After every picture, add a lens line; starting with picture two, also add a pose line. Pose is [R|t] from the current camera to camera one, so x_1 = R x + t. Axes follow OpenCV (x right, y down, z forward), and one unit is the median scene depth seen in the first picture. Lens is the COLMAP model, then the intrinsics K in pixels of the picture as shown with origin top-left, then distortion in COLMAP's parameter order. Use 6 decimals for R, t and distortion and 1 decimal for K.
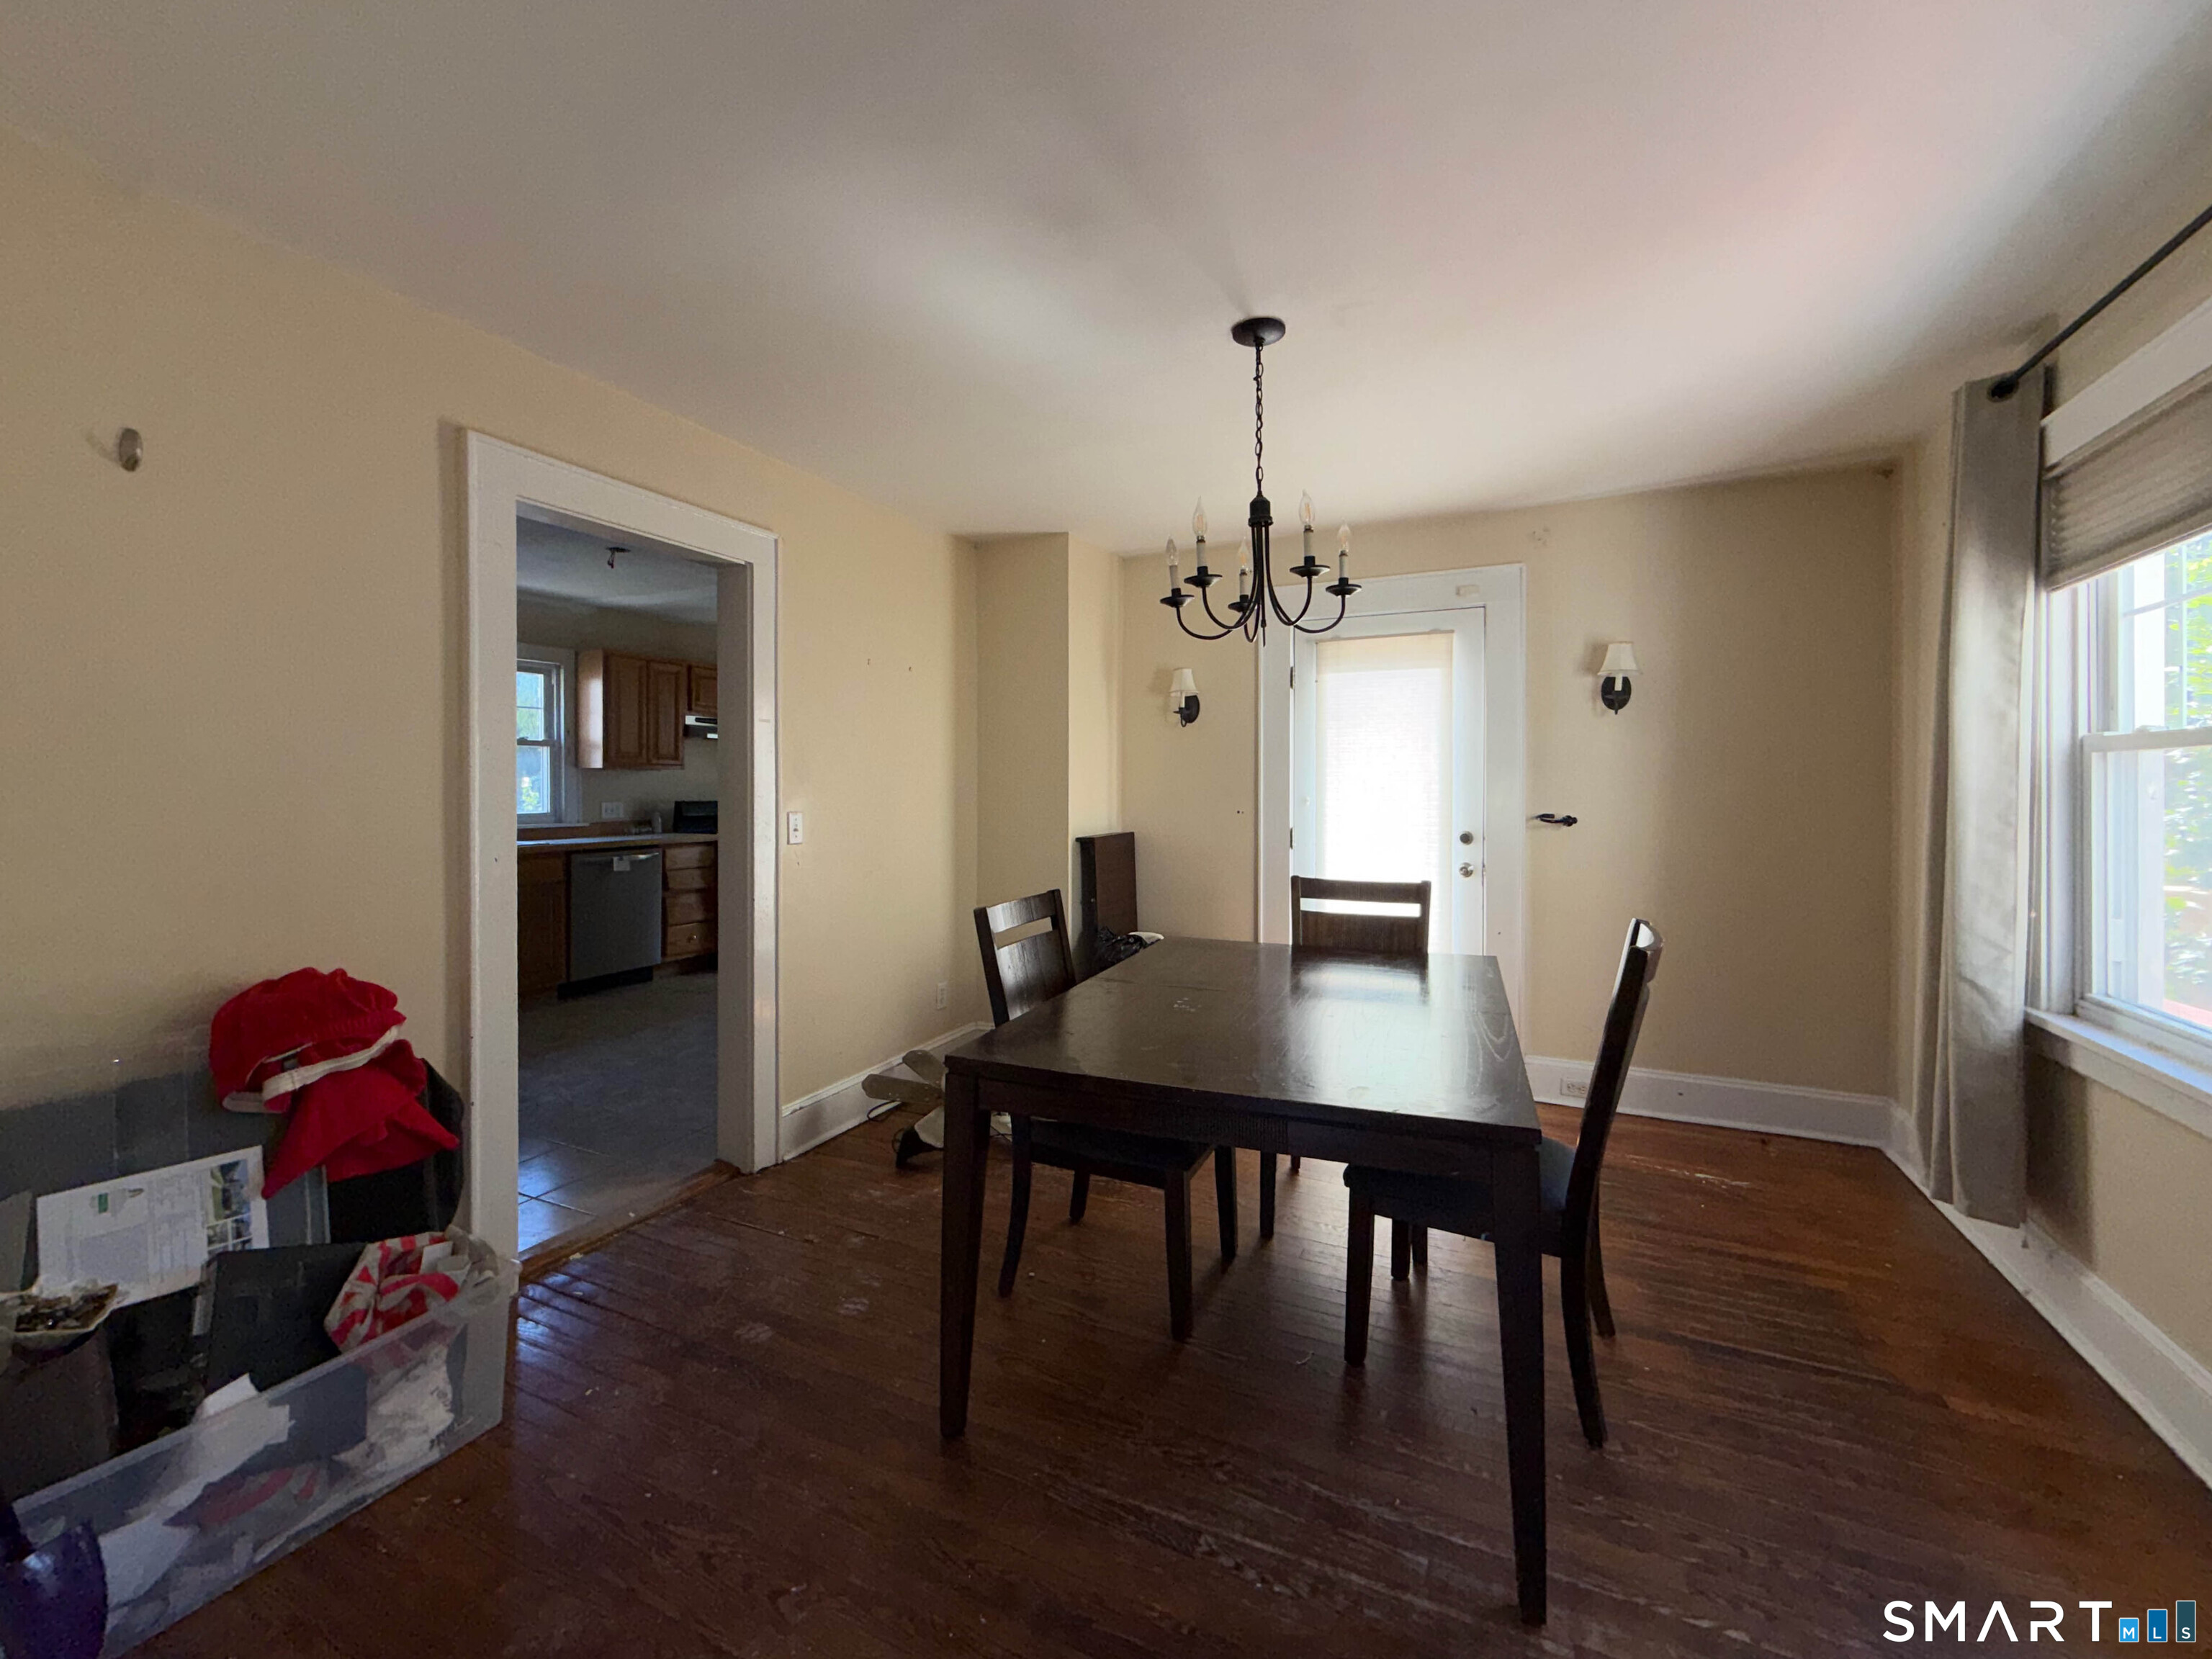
lens RADIAL K [[886.1, 0, 1100.3], [0, 886.1, 787.6], [0, 0, 1]] dist [0.001028, 0.000195]
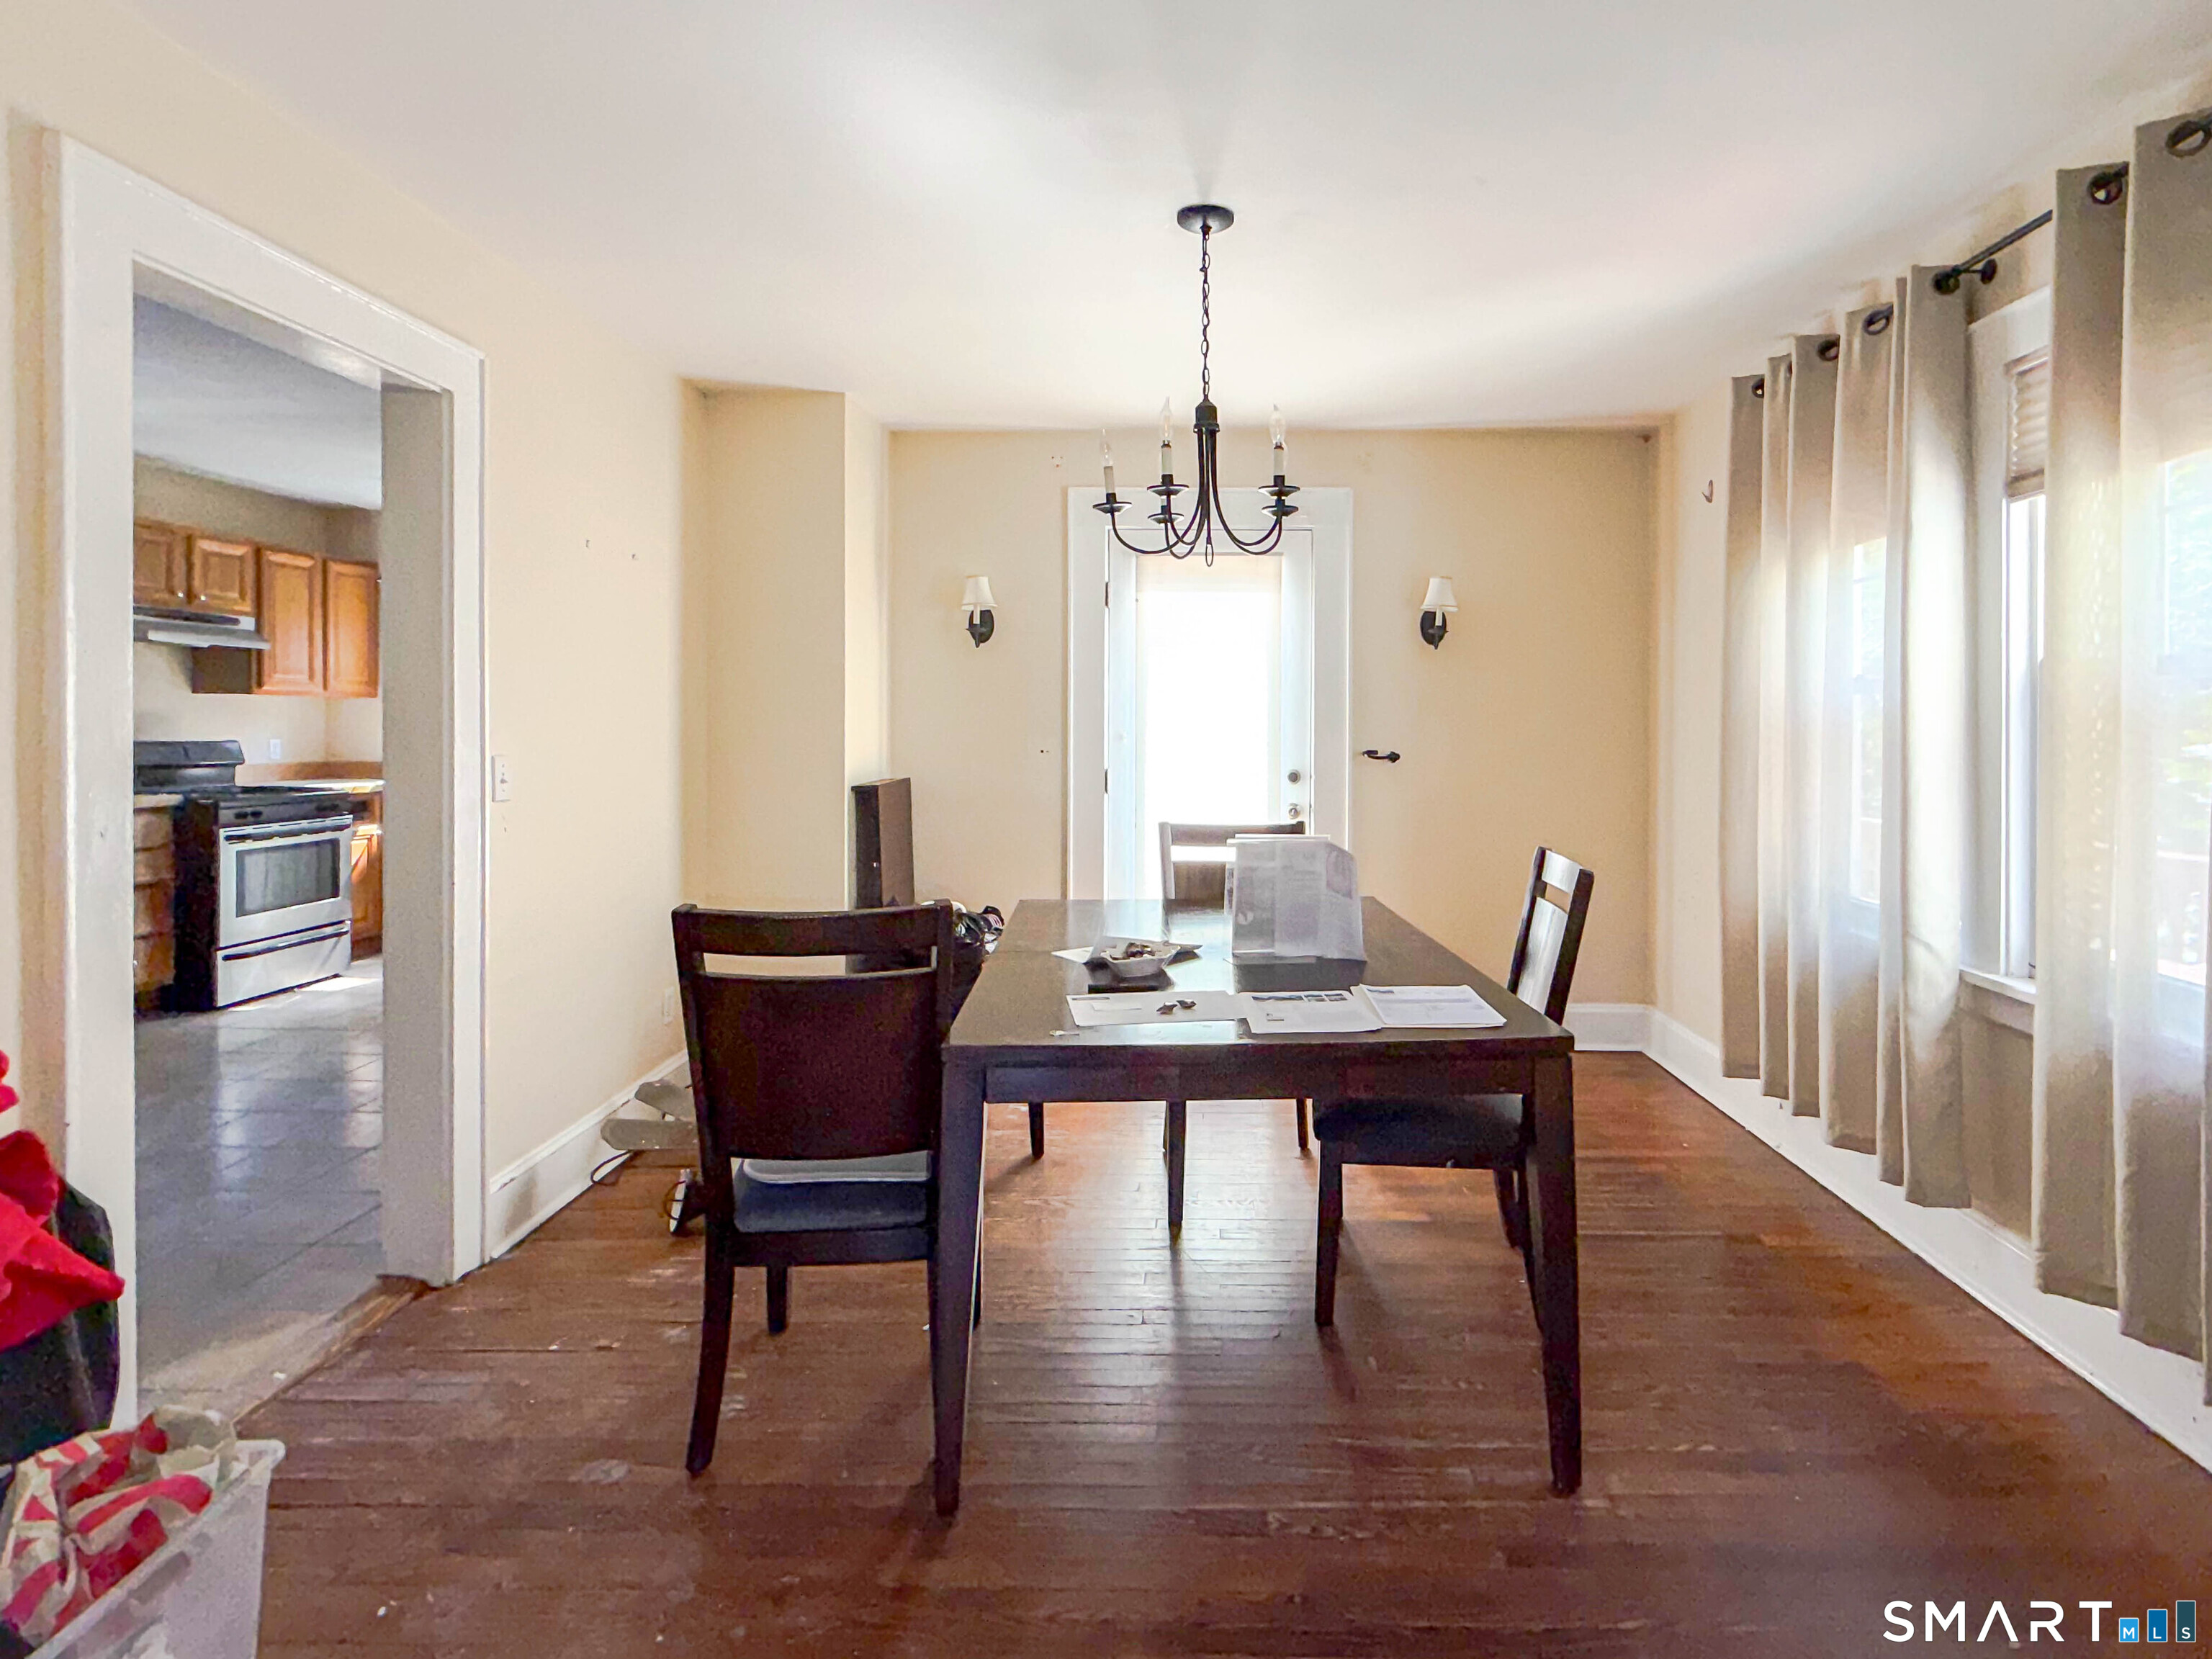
lens RADIAL K [[1159.2, 0, 1107.2], [0, 1159.2, 726.5], [0, 0, 1]] dist [0.014977, -0.009801]
pose [[0.906607, 0.001534, 0.421973, -0.355279], [-0.003175, 0.999990, 0.003186, 0.000797], [-0.421964, -0.004228, 0.906603, -0.030396]]
